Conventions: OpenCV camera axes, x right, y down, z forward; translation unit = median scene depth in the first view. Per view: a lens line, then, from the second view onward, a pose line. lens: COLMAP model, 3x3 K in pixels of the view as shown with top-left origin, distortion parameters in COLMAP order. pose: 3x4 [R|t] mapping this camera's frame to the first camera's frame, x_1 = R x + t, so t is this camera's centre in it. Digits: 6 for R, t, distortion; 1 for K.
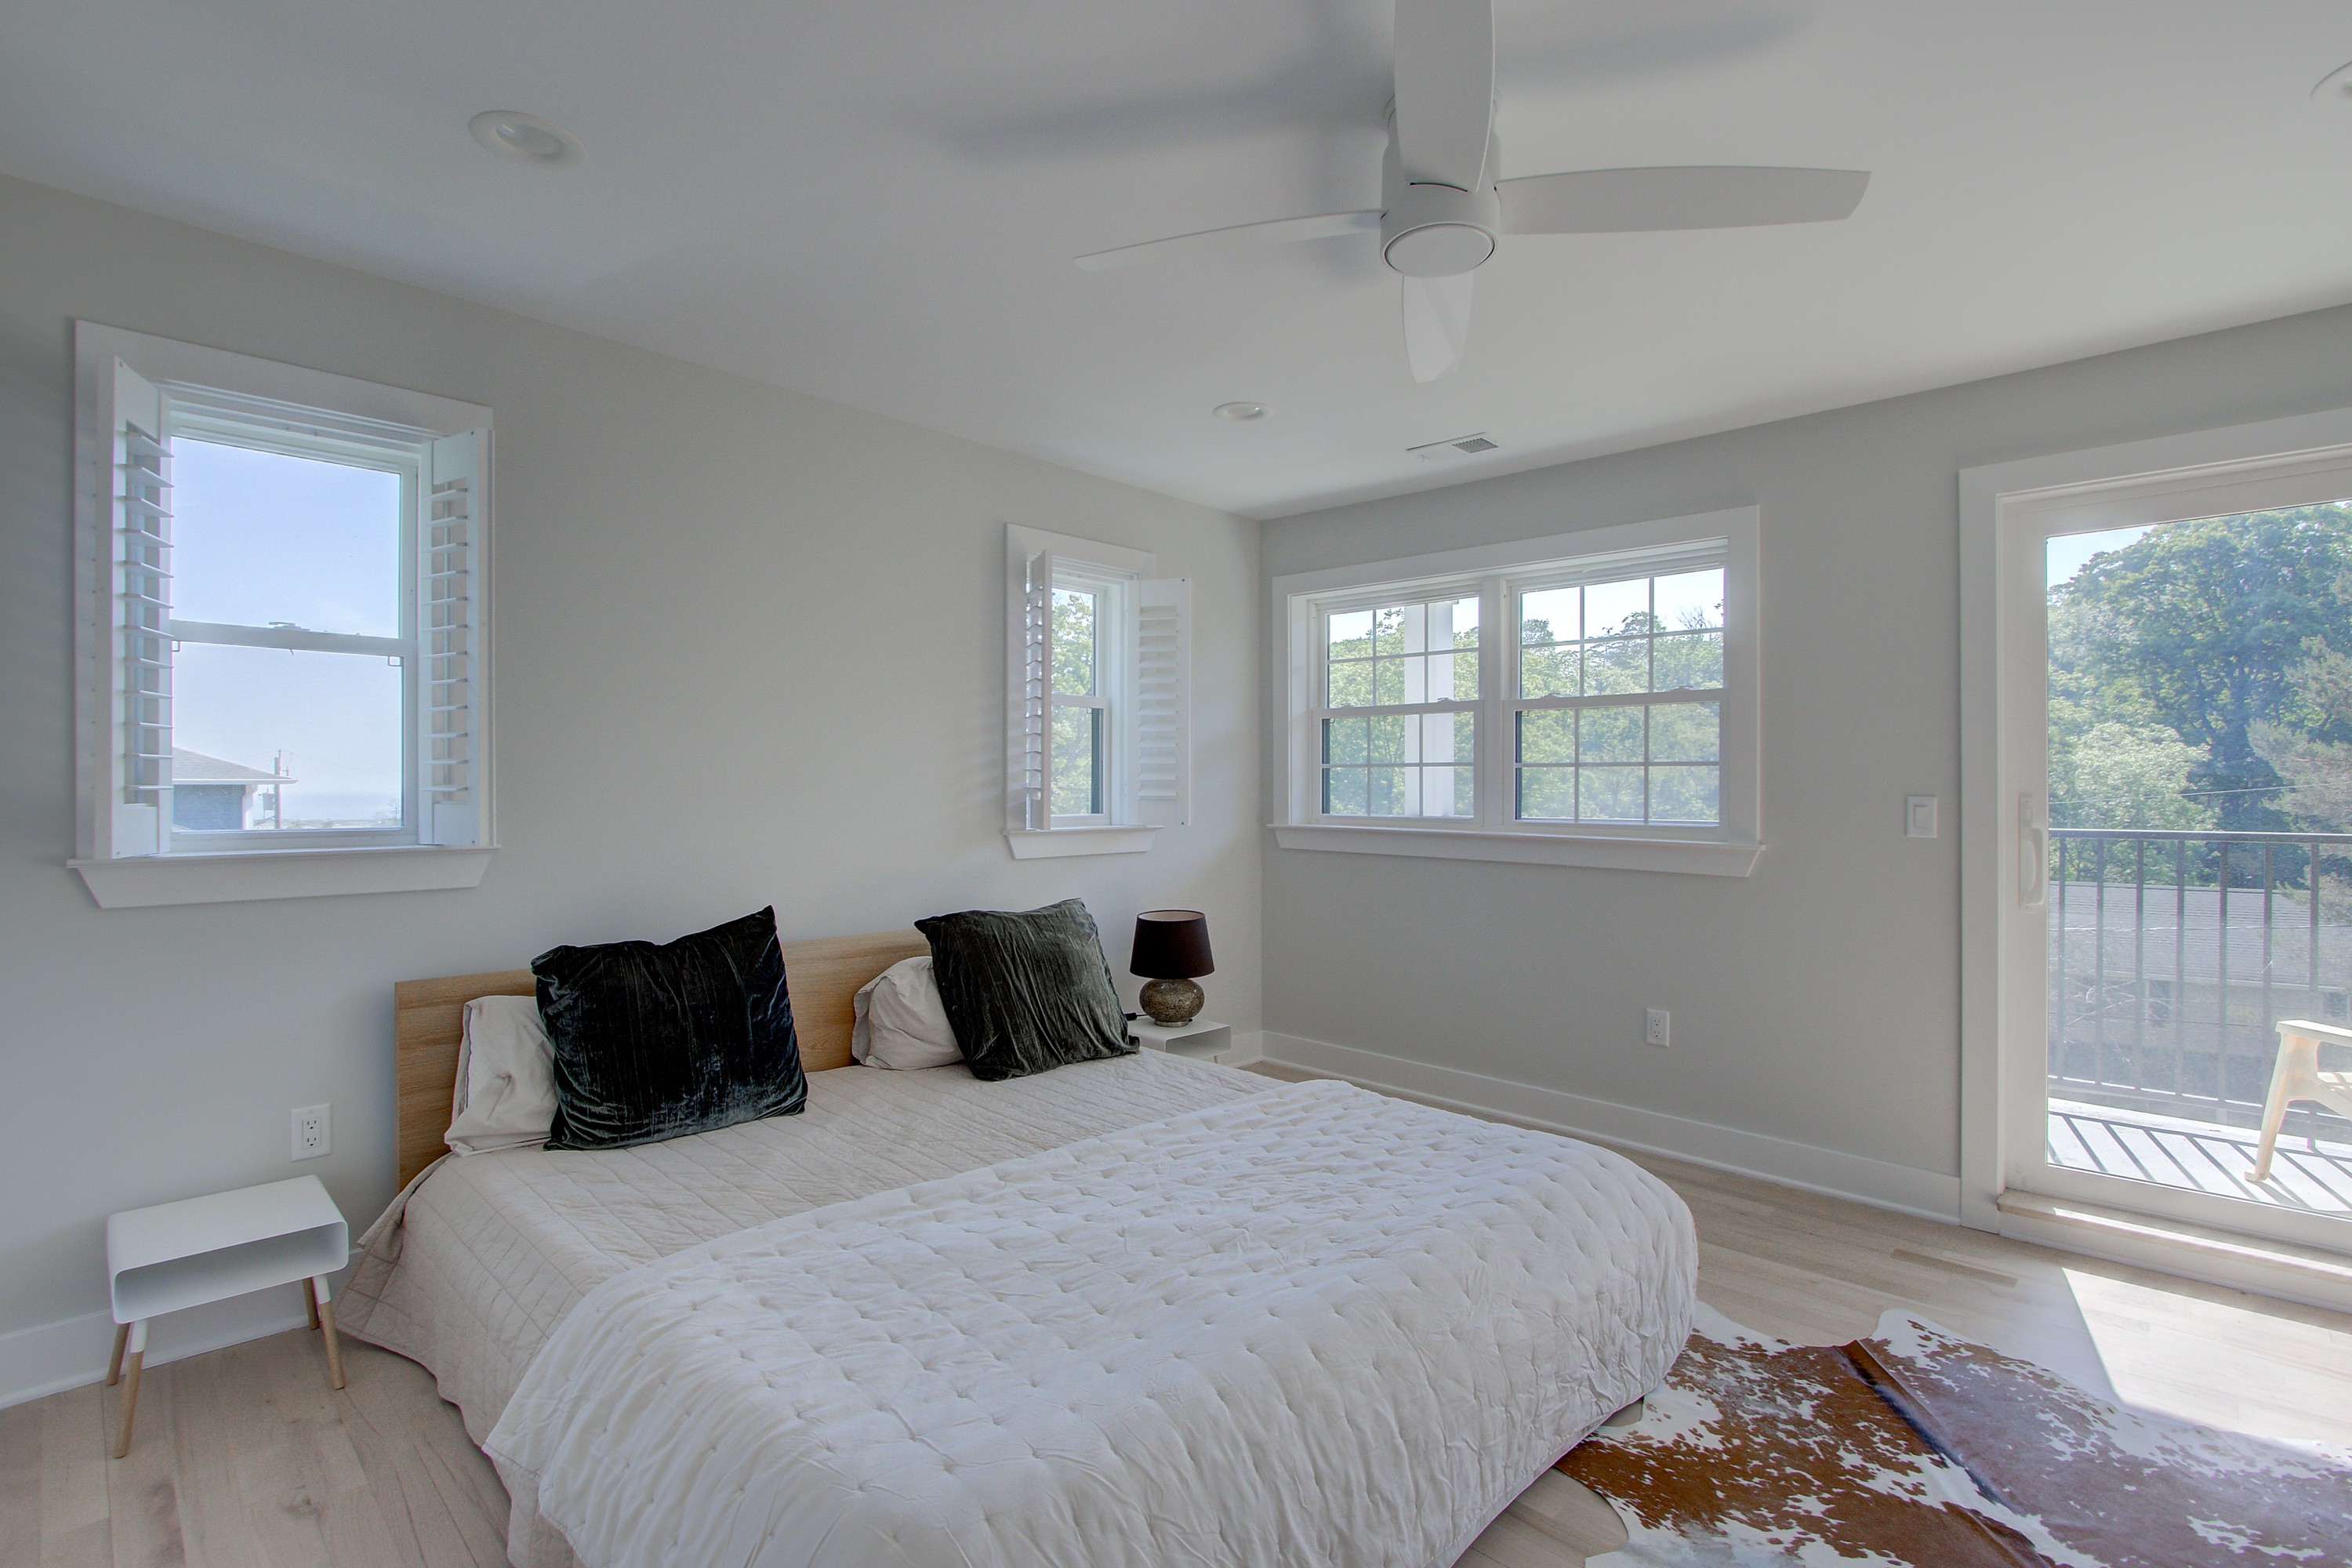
lens RADIAL K [[1086.0, 0, 1155.2], [0, 1086.0, 783.5], [0, 0, 1]] dist [-0.021216, 0.006248]
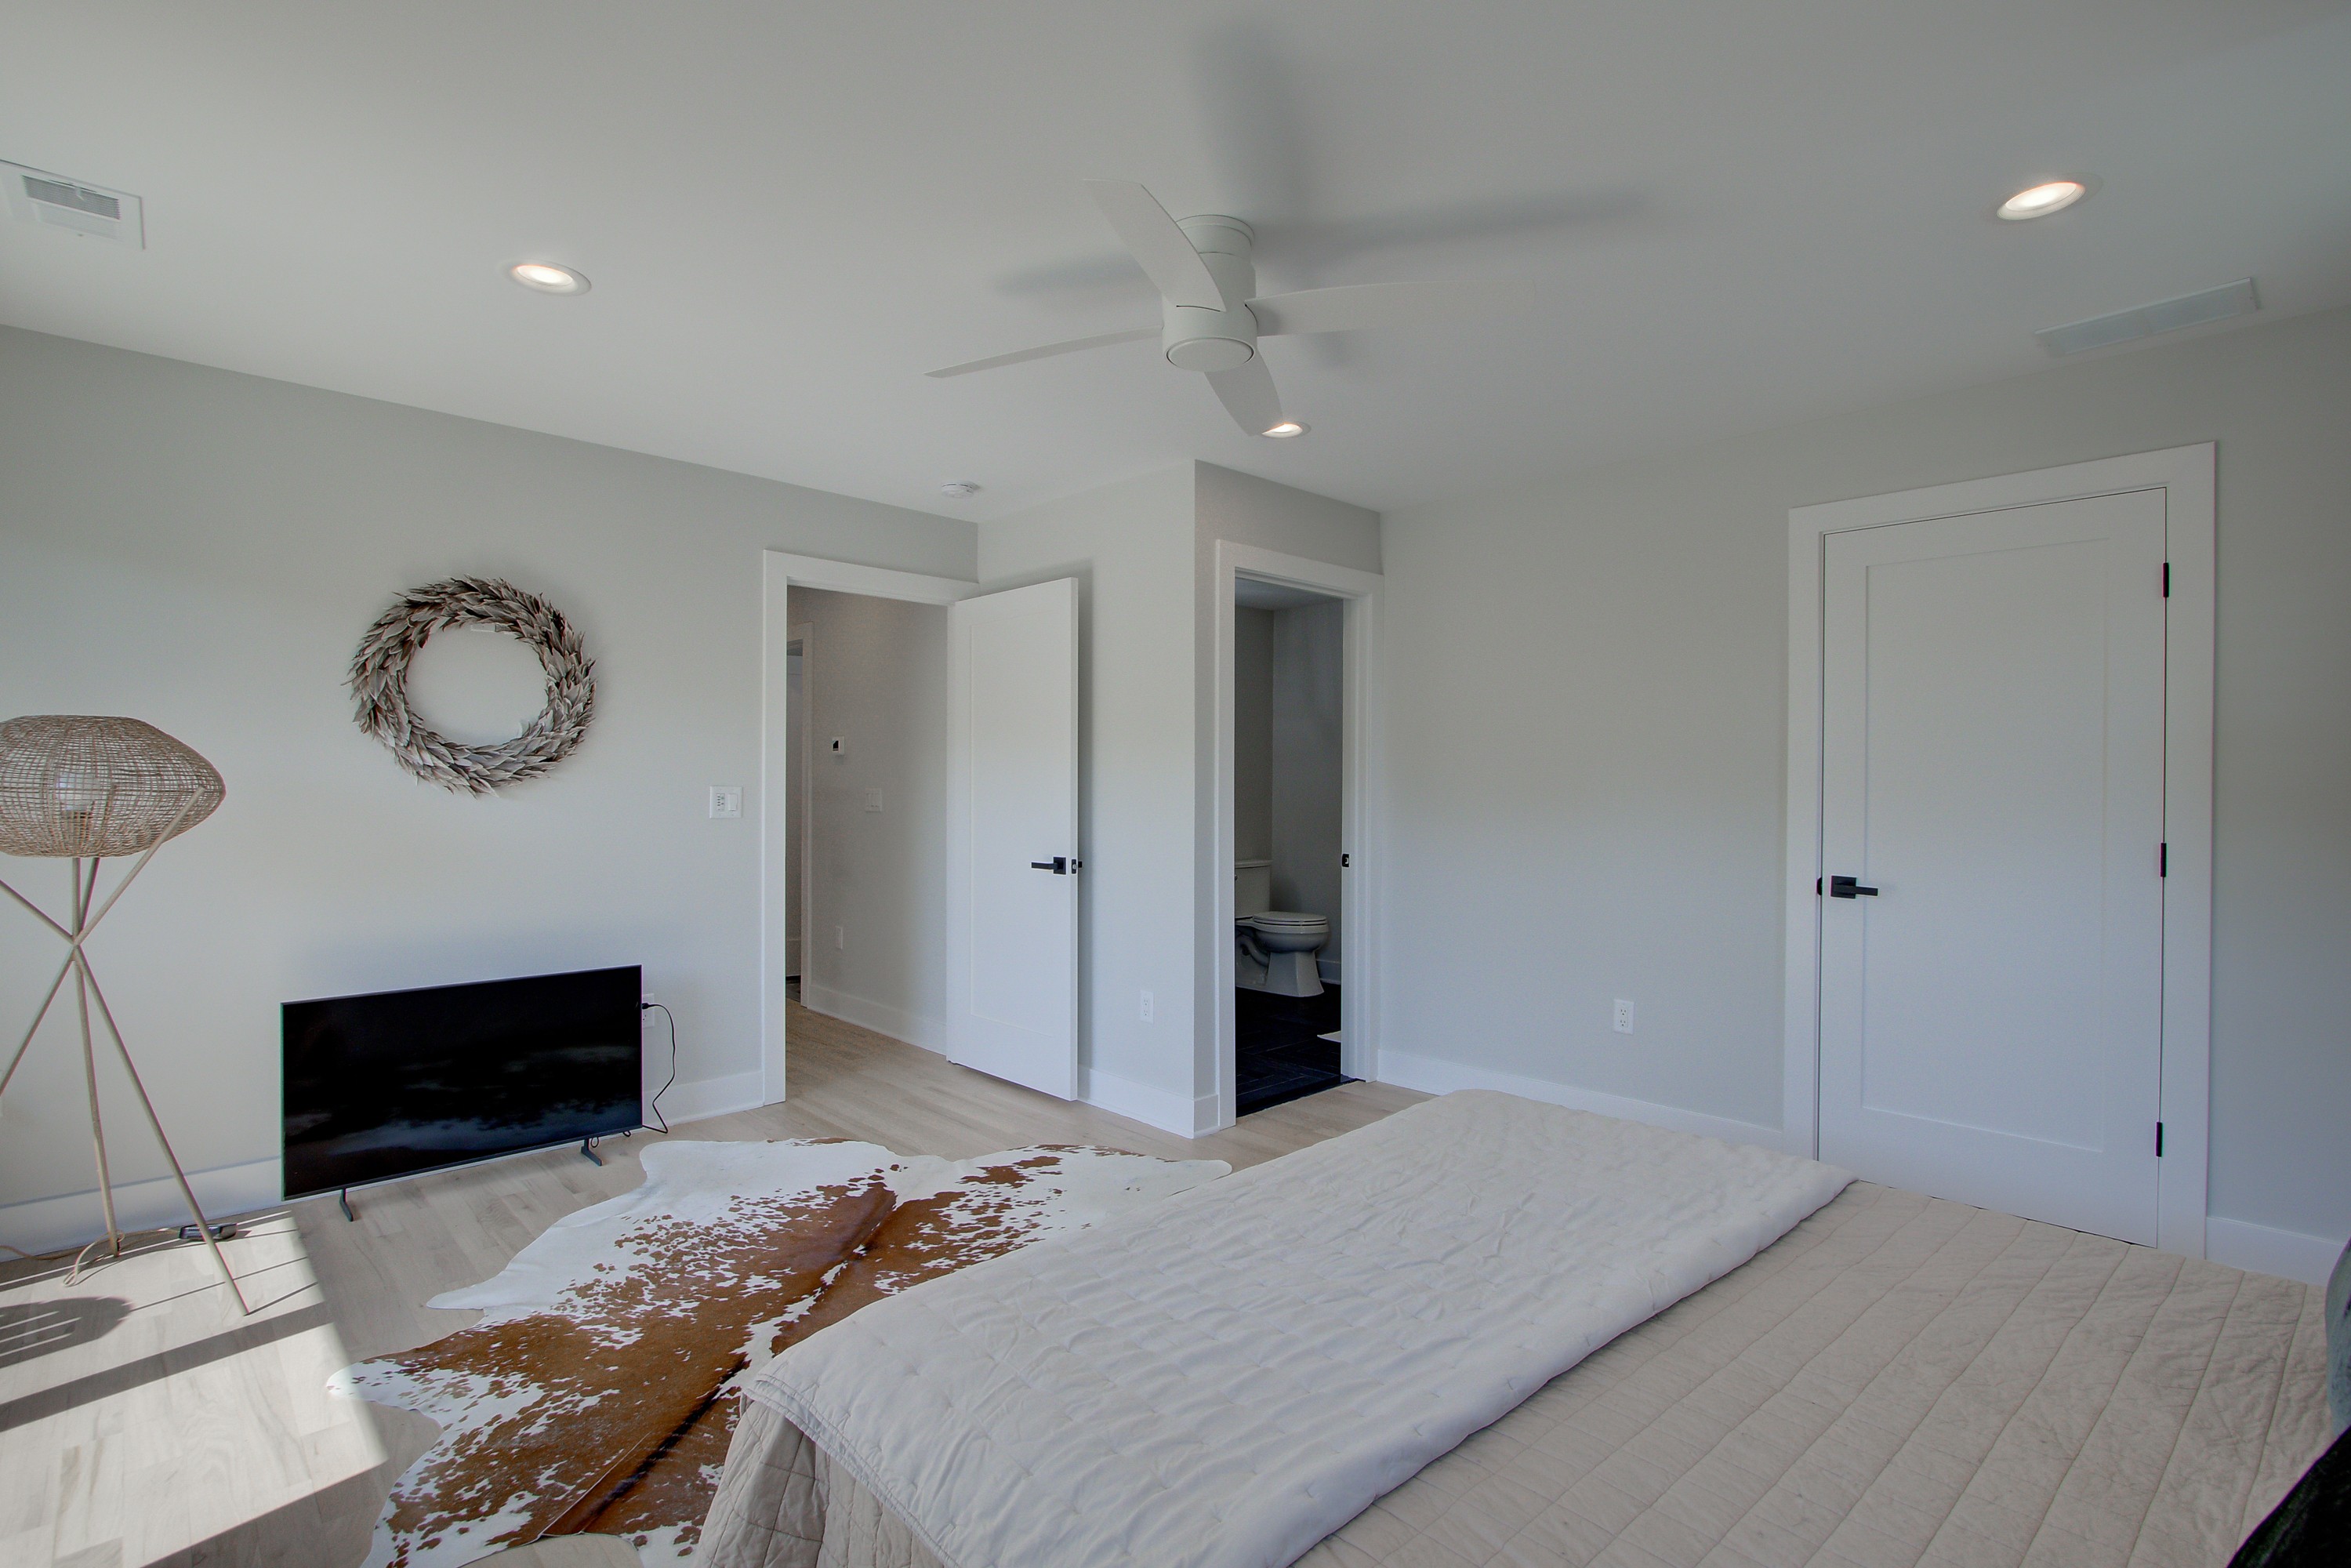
lens RADIAL K [[1091.0, 0, 1157.2], [0, 1091.0, 786.6], [0, 0, 1]] dist [-0.014481, 0.000641]
pose [[-0.999296, -0.008122, 0.036636, 0.204944], [-0.008046, 0.999965, 0.002204, 0.001027], [-0.036653, 0.001907, -0.999326, 1.688600]]
